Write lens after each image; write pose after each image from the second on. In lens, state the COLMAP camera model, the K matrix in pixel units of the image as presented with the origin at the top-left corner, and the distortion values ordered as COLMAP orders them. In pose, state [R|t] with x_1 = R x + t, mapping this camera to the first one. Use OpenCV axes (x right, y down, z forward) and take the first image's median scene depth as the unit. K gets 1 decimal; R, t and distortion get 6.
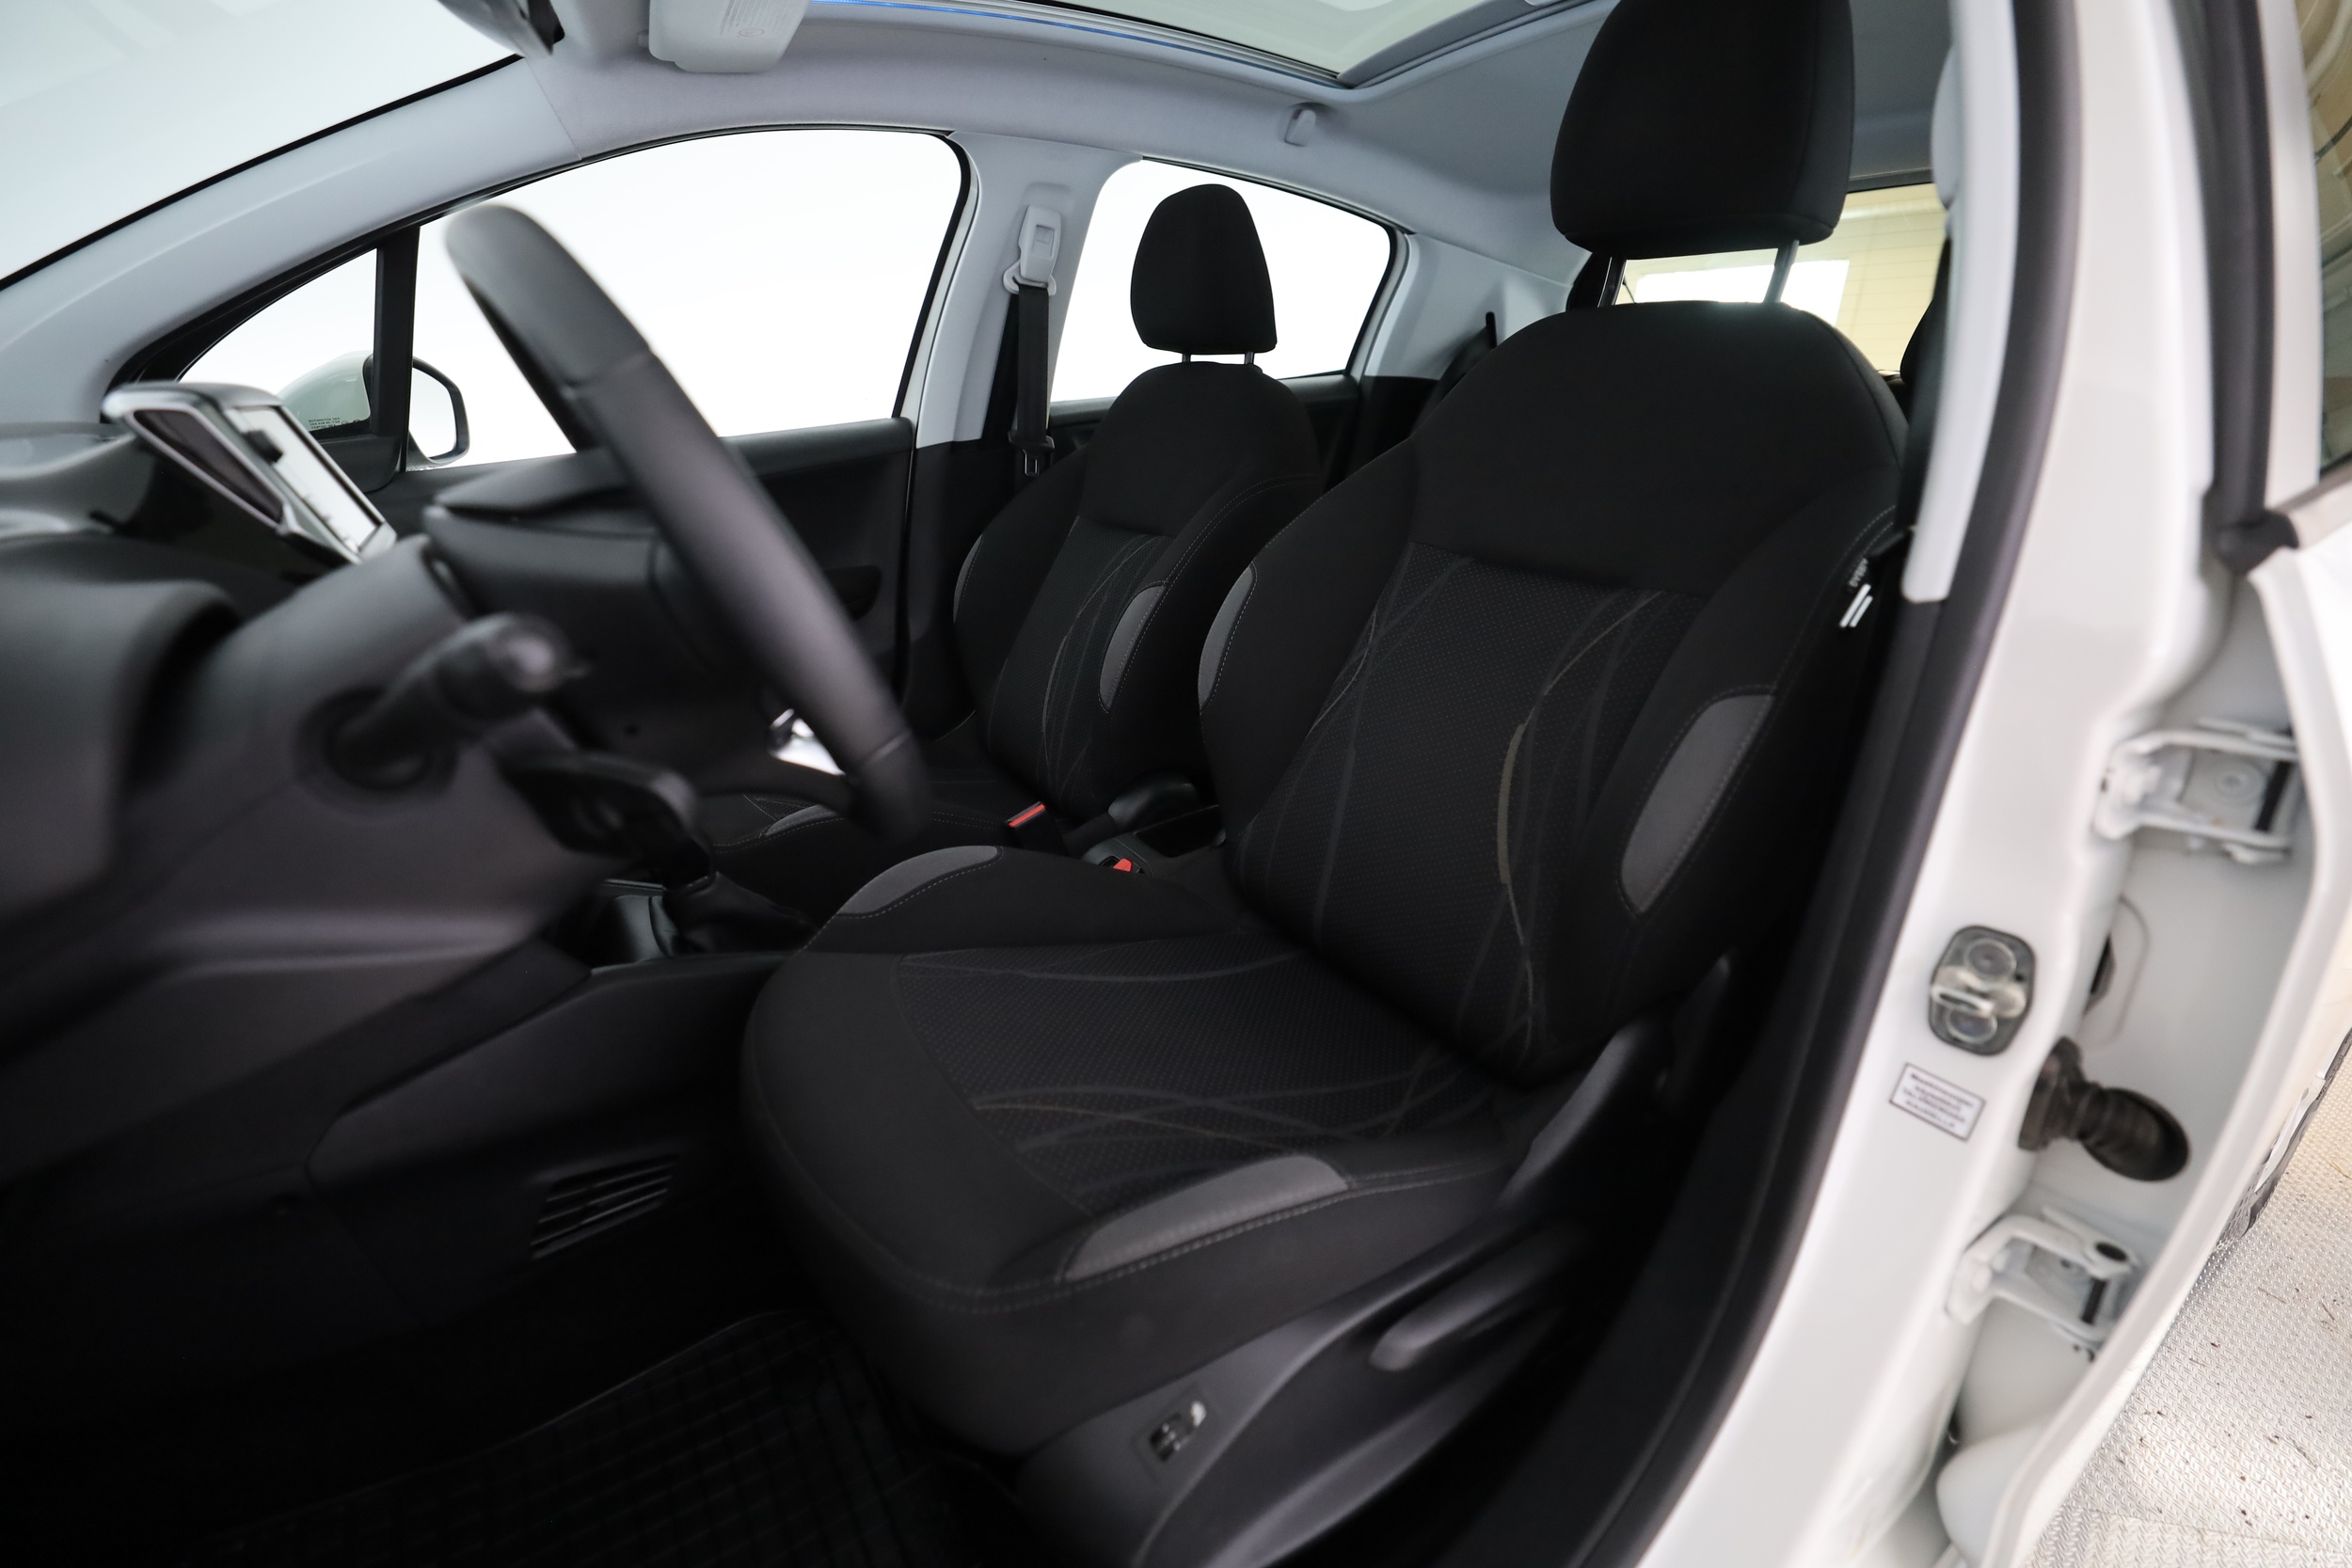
lens RADIAL K [[1028.7, 0, 1174.4], [0, 1028.7, 783.1], [0, 0, 1]] dist [-0.015908, -0.000218]
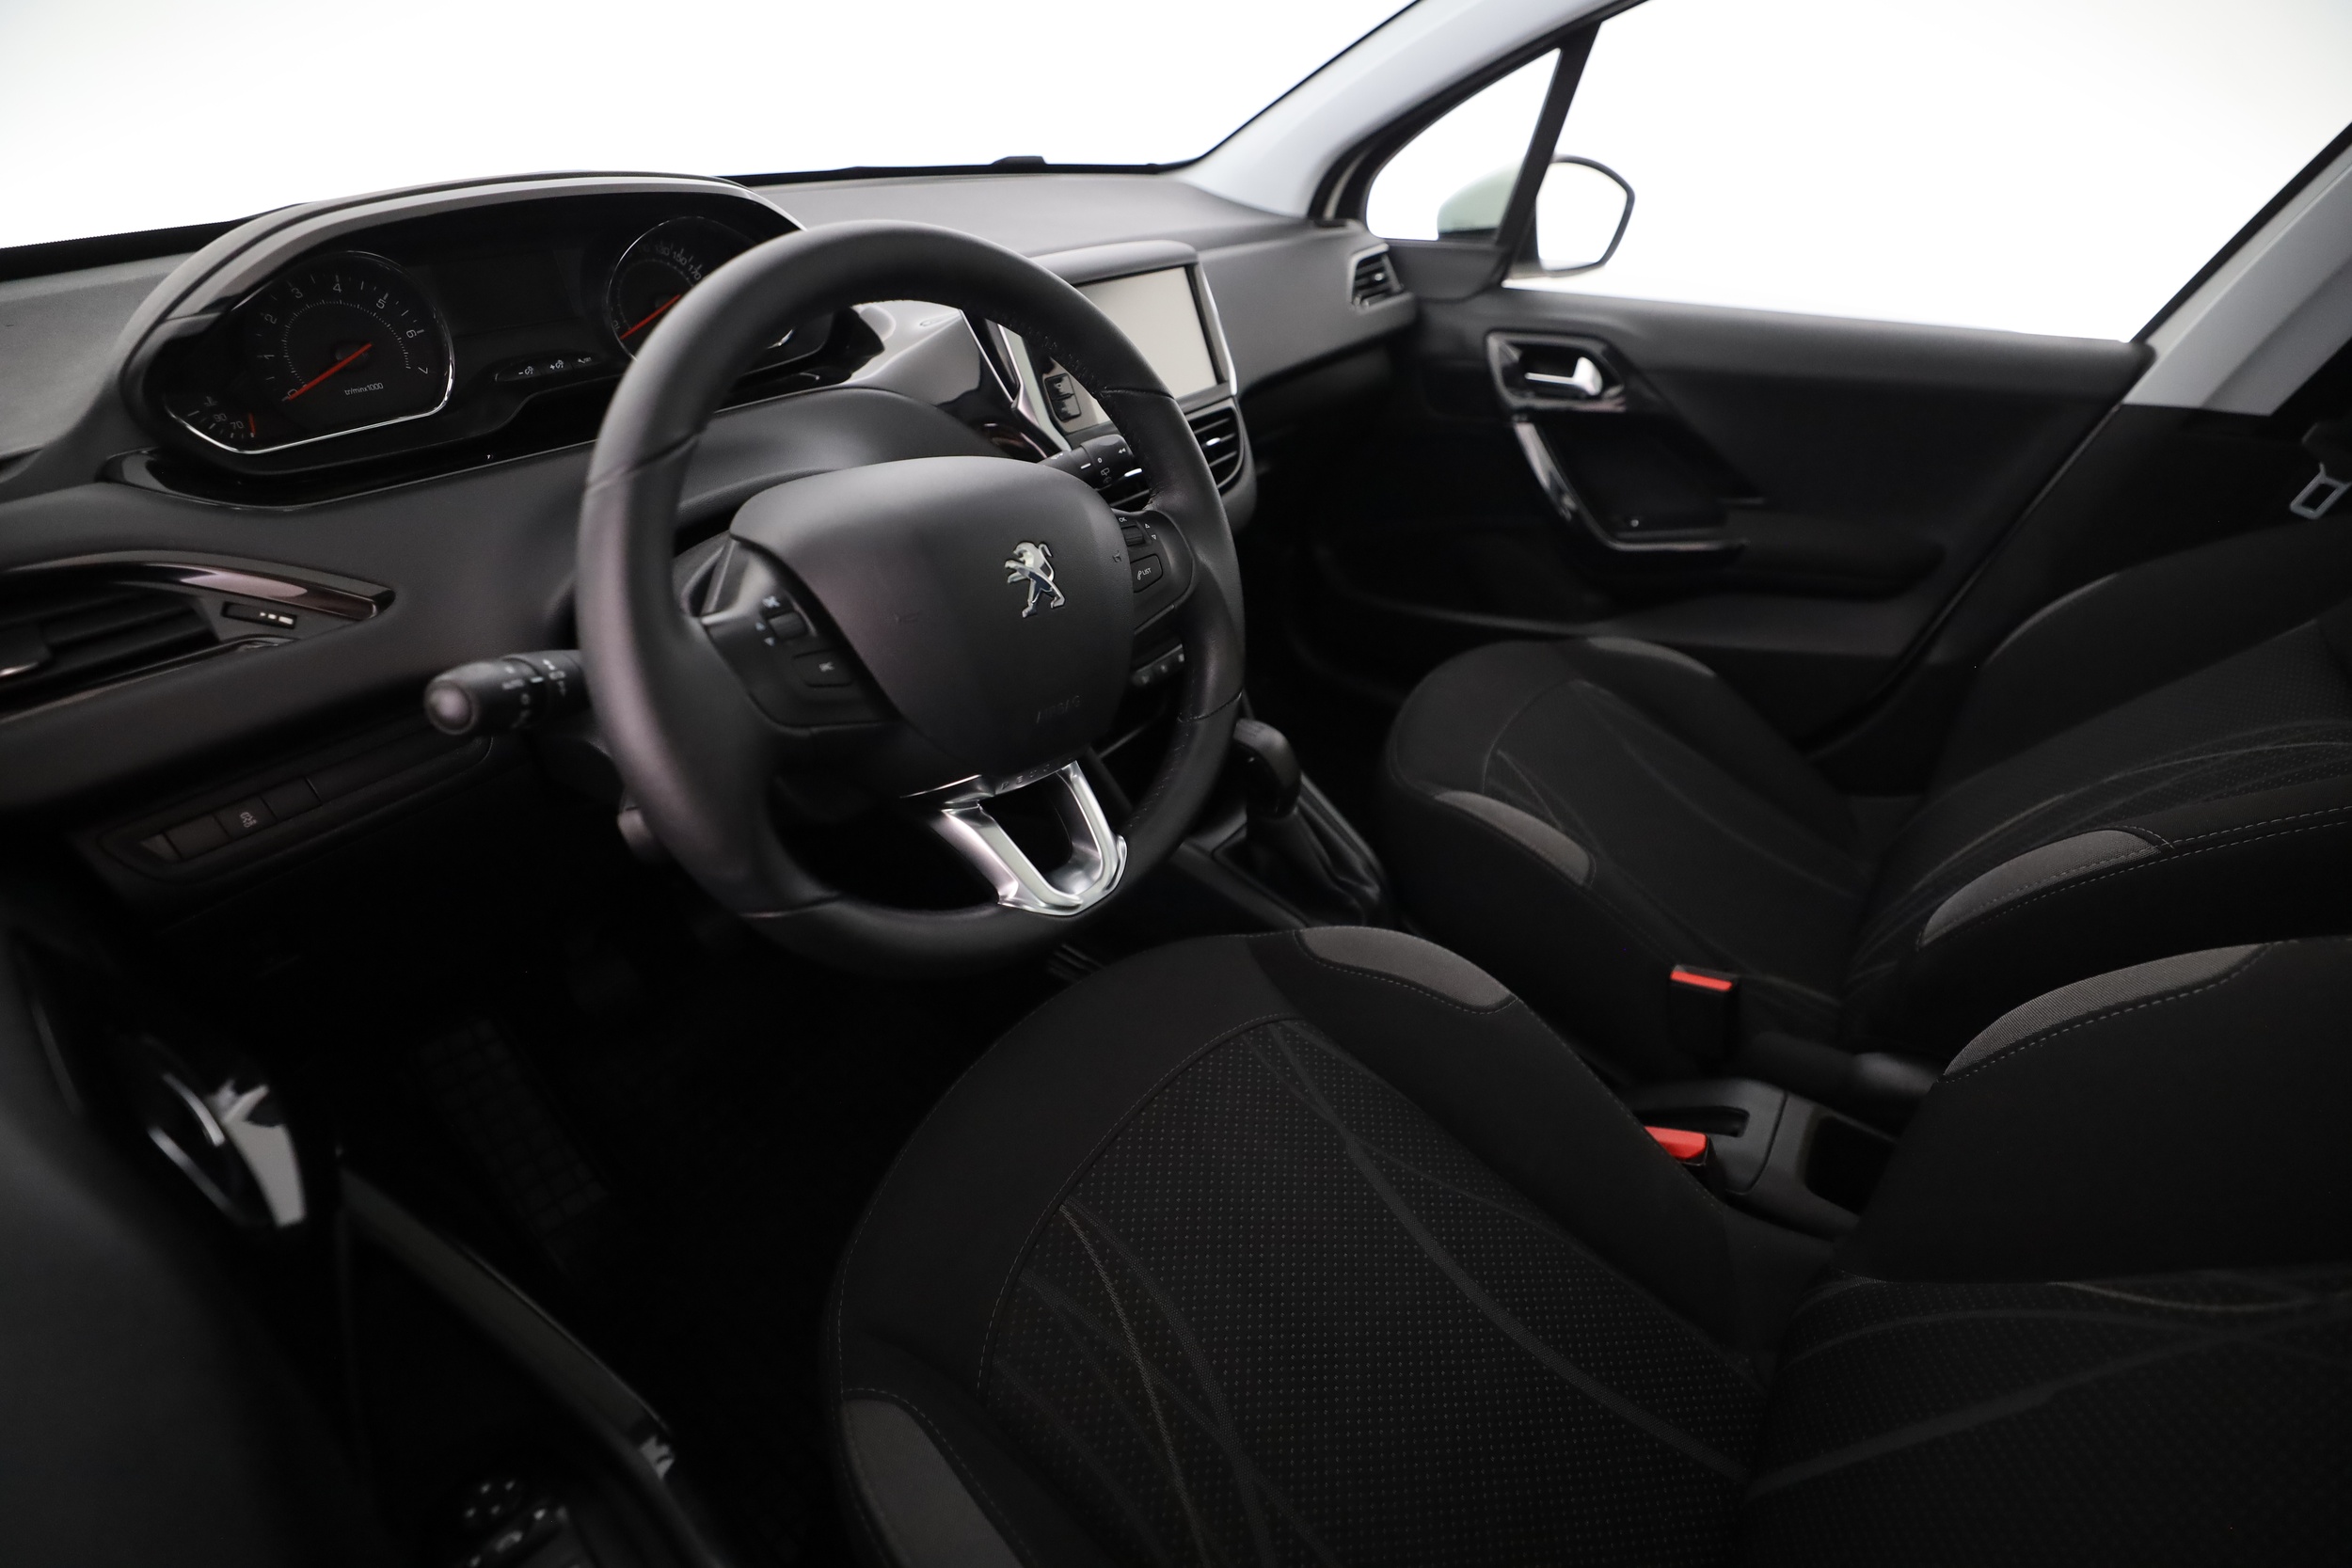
lens RADIAL K [[1028.7, 0, 1175.9], [0, 1028.7, 786.0], [0, 0, 1]] dist [-0.015908, -0.000218]
pose [[0.348704, 0.572471, -0.742080, 0.192806], [-0.379699, 0.810179, 0.446585, -0.275776], [0.856875, 0.126042, 0.499879, 0.331211]]
